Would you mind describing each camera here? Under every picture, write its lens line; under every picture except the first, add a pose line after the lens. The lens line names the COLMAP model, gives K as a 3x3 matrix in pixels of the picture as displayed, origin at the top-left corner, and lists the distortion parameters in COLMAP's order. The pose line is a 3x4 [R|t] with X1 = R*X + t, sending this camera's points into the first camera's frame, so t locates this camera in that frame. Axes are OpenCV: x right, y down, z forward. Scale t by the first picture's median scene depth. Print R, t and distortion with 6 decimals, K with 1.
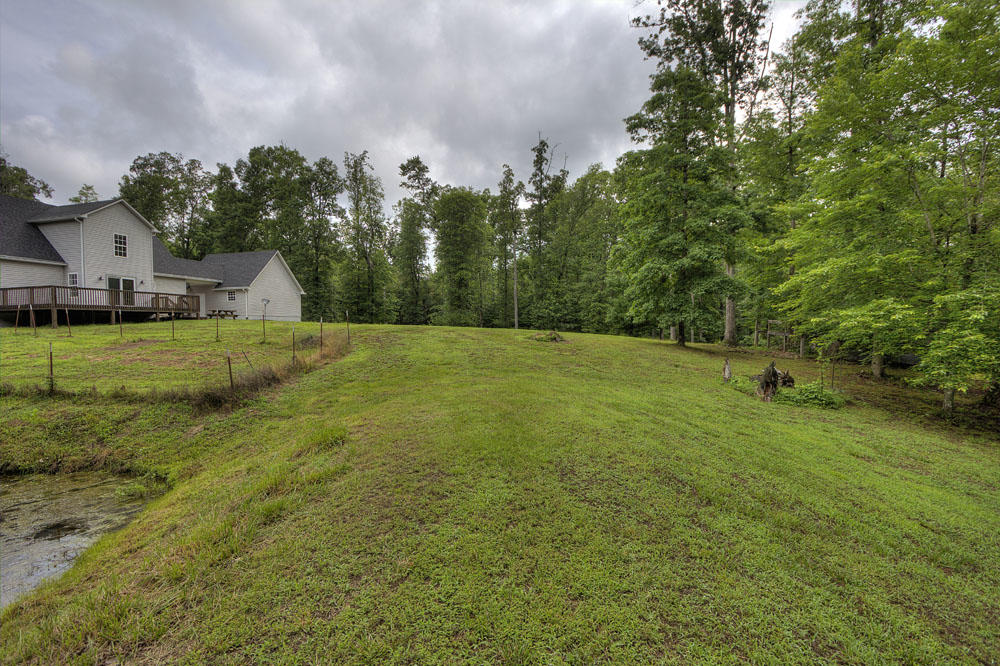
lens RADIAL K [[455.4, 0, 500.0], [0, 455.4, 333.0], [0, 0, 1]] dist [-0.015234, -0.000238]
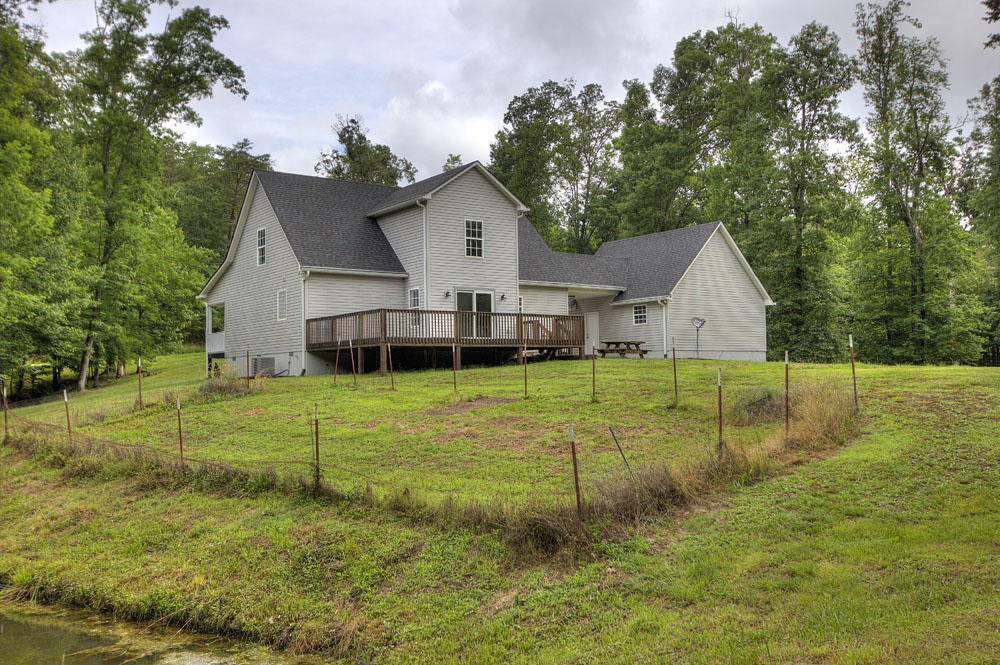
lens RADIAL K [[913.3, 0, 500.0], [0, 913.3, 332.5], [0, 0, 1]] dist [0.009592, 0.016725]
pose [[0.758933, -0.030358, -0.650460, -0.011380], [-0.005645, 0.998568, -0.053192, -0.001575], [0.651144, 0.044041, 0.757675, 0.051678]]
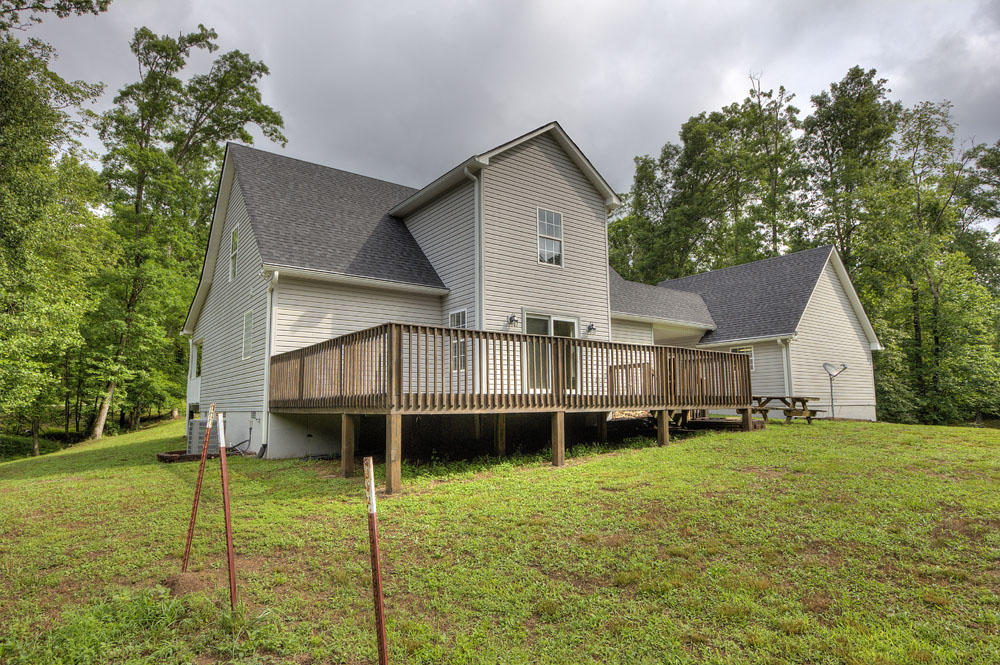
lens RADIAL K [[562.9, 0, 500.0], [0, 562.9, 332.5], [0, 0, 1]] dist [-0.001174, -0.000435]
pose [[0.765079, -0.077427, -0.639264, -0.299099], [-0.012411, 0.990787, -0.134857, -0.023194], [0.643817, 0.111111, 0.757070, 0.320007]]
